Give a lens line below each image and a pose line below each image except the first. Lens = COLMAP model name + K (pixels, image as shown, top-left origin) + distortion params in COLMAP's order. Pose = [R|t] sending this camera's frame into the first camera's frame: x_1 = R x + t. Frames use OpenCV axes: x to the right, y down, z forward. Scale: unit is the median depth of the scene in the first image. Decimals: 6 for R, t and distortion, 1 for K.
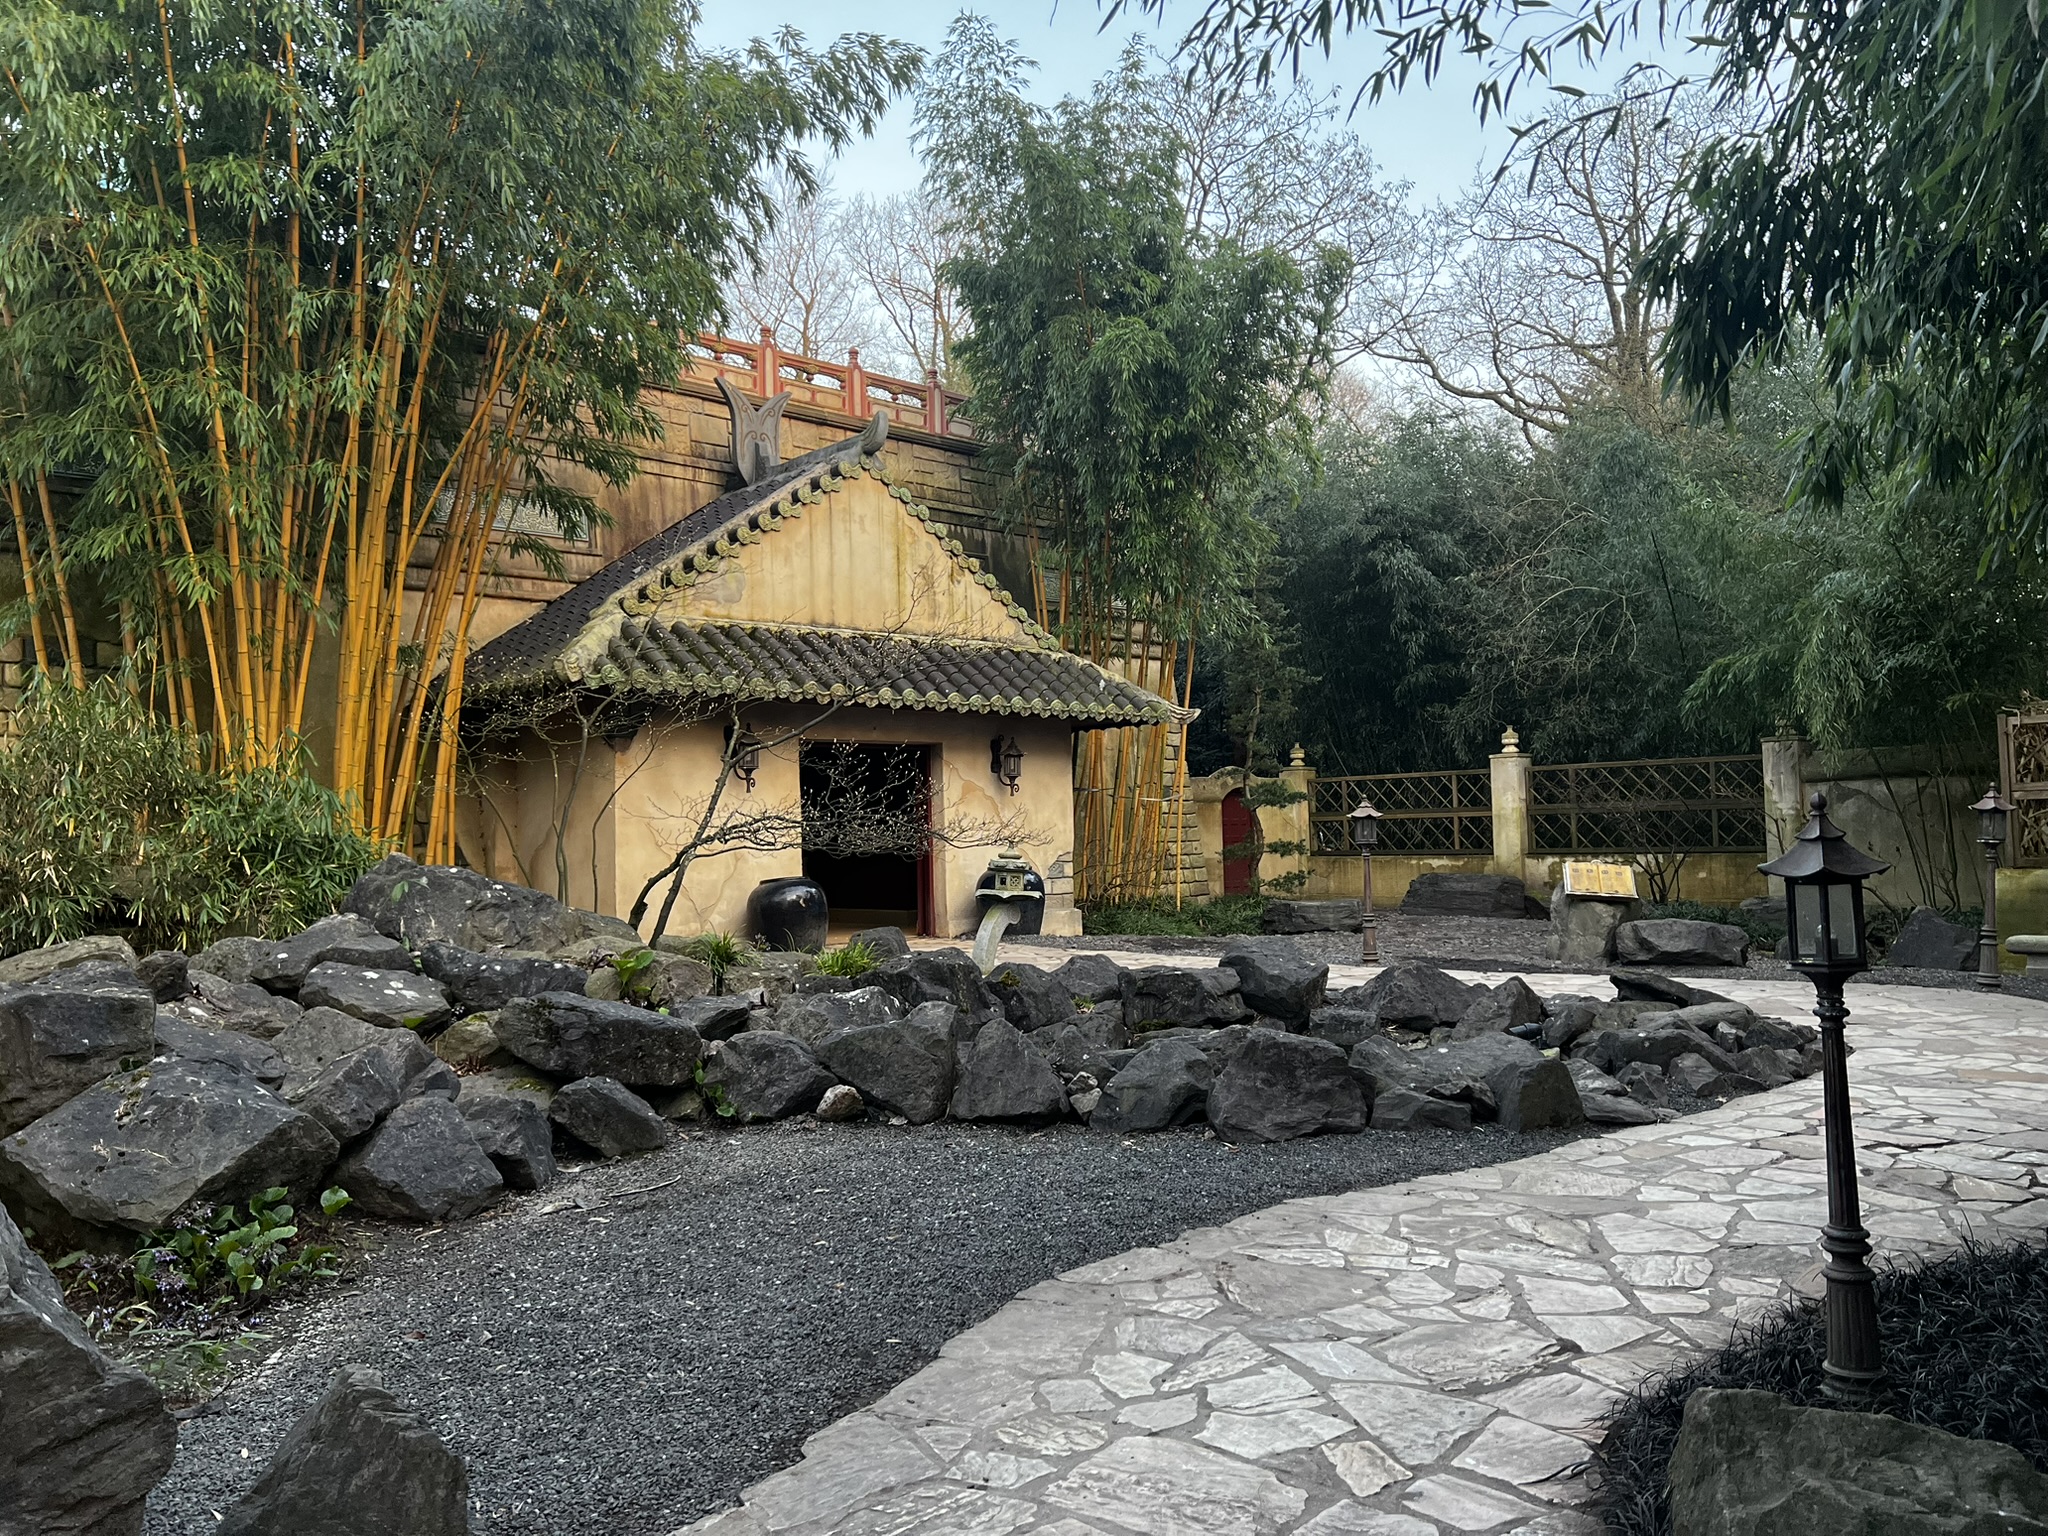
lens RADIAL K [[1544.6, 0, 1027.9], [0, 1544.6, 767.1], [0, 0, 1]] dist [0.054009, -0.079533]
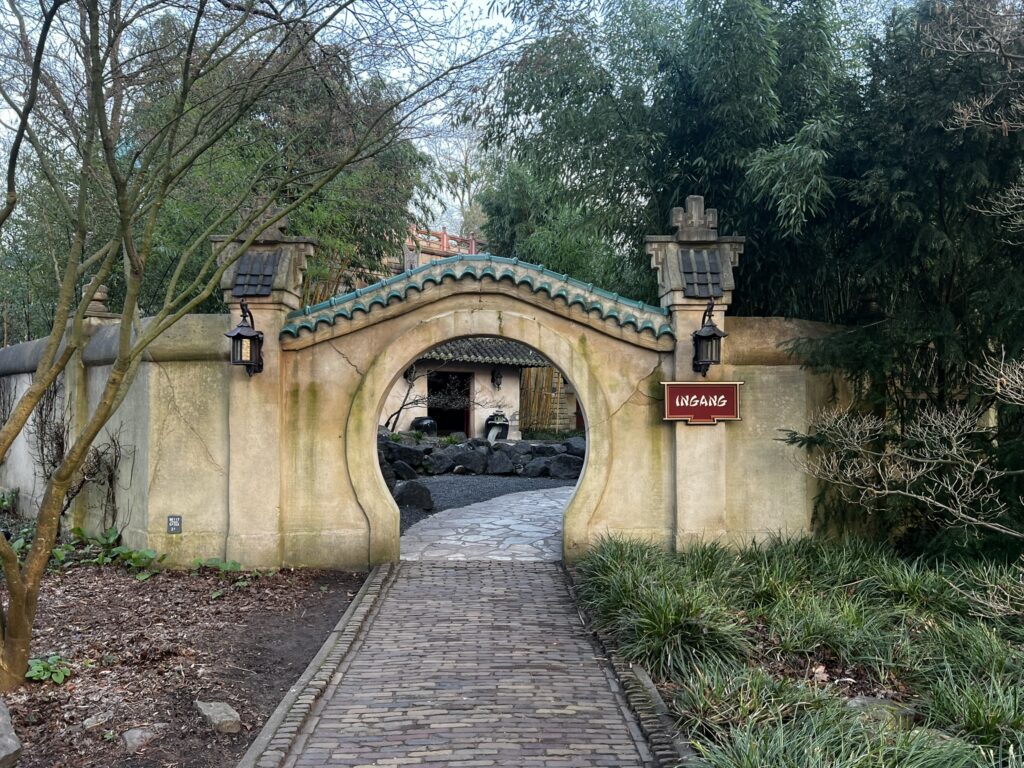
lens RADIAL K [[772.3, 0, 513.9], [0, 772.3, 383.6], [0, 0, 1]] dist [0.054009, -0.079533]
pose [[0.999421, 0.026971, 0.020737, -0.012107], [-0.027305, 0.999499, 0.016015, -0.020779], [-0.020295, -0.016572, 0.999657, -0.473104]]
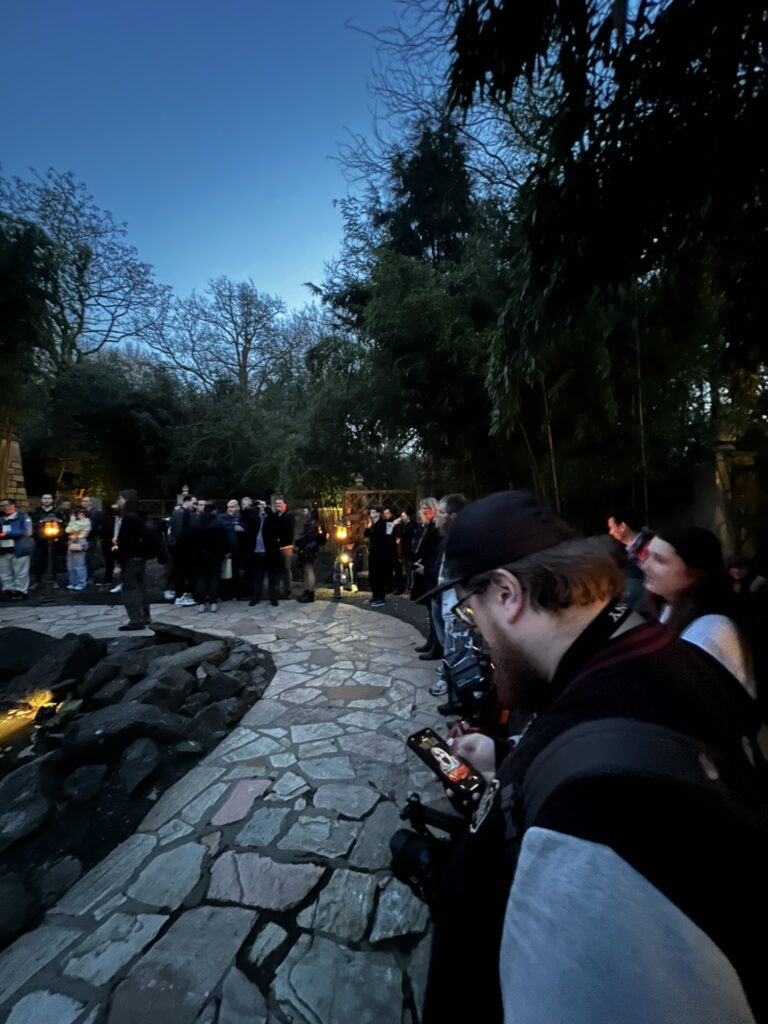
lens RADIAL K [[412.6, 0, 384.0], [0, 412.6, 512.0], [0, 0, 1]] dist [-0.017897, 0.000030]
pose [[0.775560, 0.034859, 0.630311, 0.164631], [-0.052080, 0.998604, 0.008854, -0.003067], [-0.629122, -0.039693, 0.776292, 0.288301]]
